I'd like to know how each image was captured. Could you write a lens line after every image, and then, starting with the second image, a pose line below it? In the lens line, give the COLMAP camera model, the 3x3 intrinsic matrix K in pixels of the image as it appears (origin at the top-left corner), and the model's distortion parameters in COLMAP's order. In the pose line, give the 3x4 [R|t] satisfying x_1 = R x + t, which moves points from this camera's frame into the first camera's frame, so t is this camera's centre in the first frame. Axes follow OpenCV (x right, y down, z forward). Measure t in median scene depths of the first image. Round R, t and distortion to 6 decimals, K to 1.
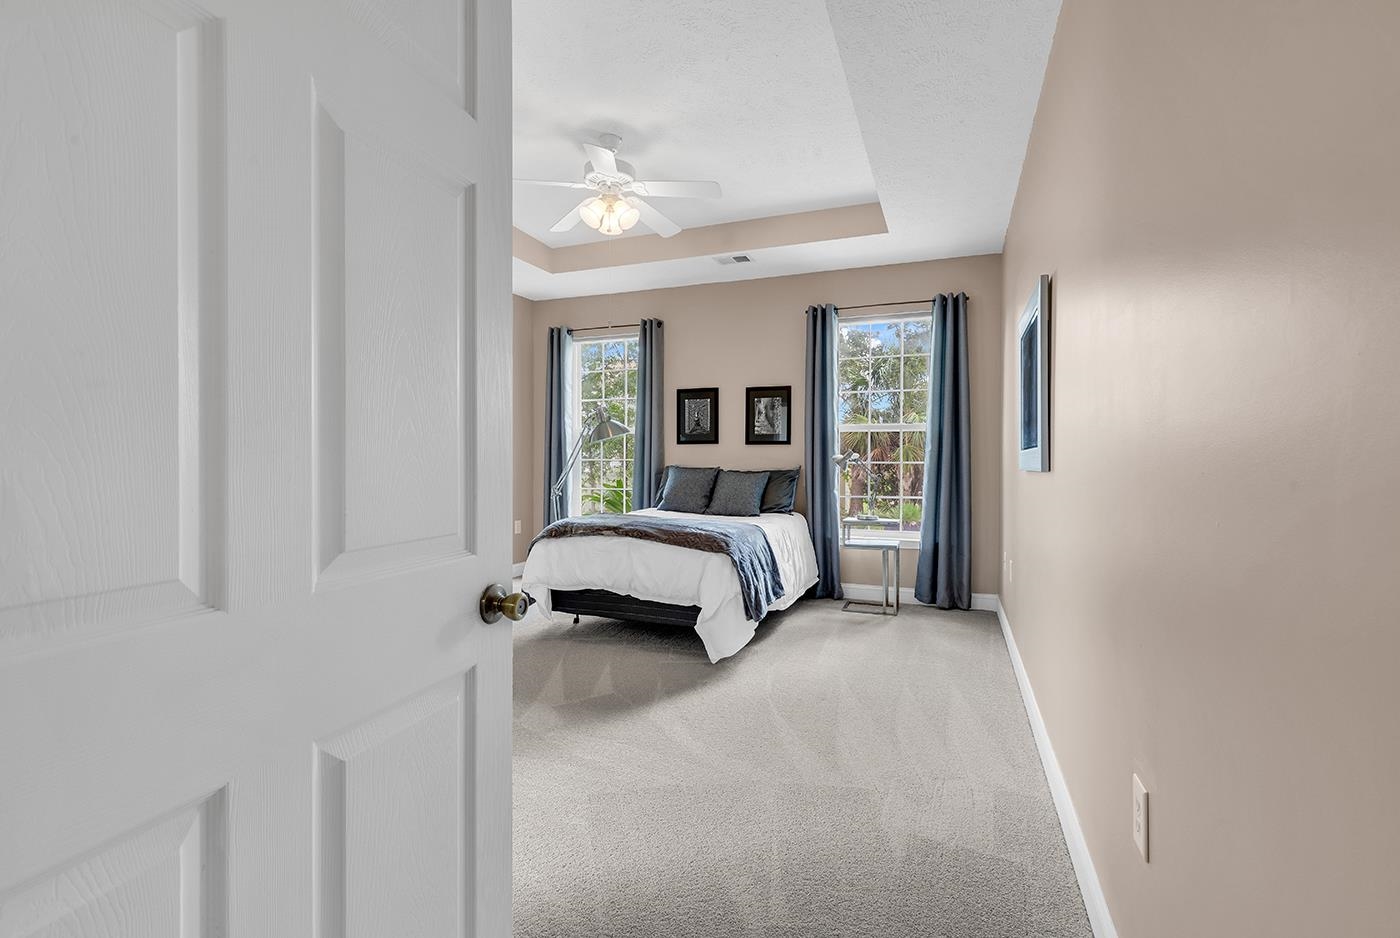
lens RADIAL K [[651.7, 0, 698.9], [0, 651.7, 464.1], [0, 0, 1]] dist [0.011192, -0.005097]
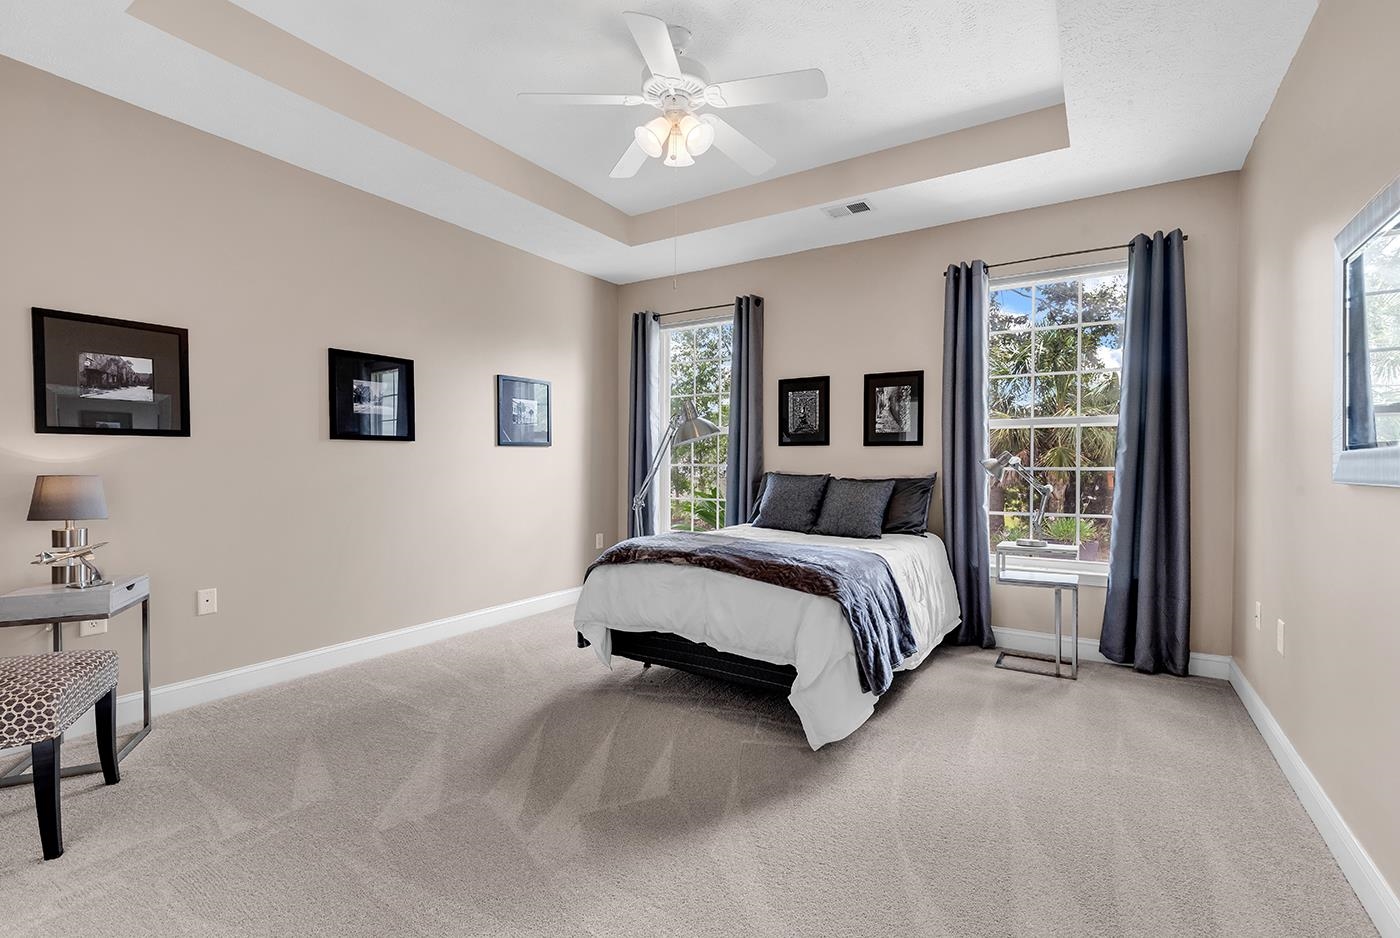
lens RADIAL K [[651.7, 0, 701.2], [0, 651.7, 475.5], [0, 0, 1]] dist [0.011192, -0.005097]
pose [[0.984297, 0.001620, -0.176515, 0.019315], [0.000361, 0.999937, 0.011191, -0.003254], [0.176522, -0.011079, 0.984234, 0.204196]]
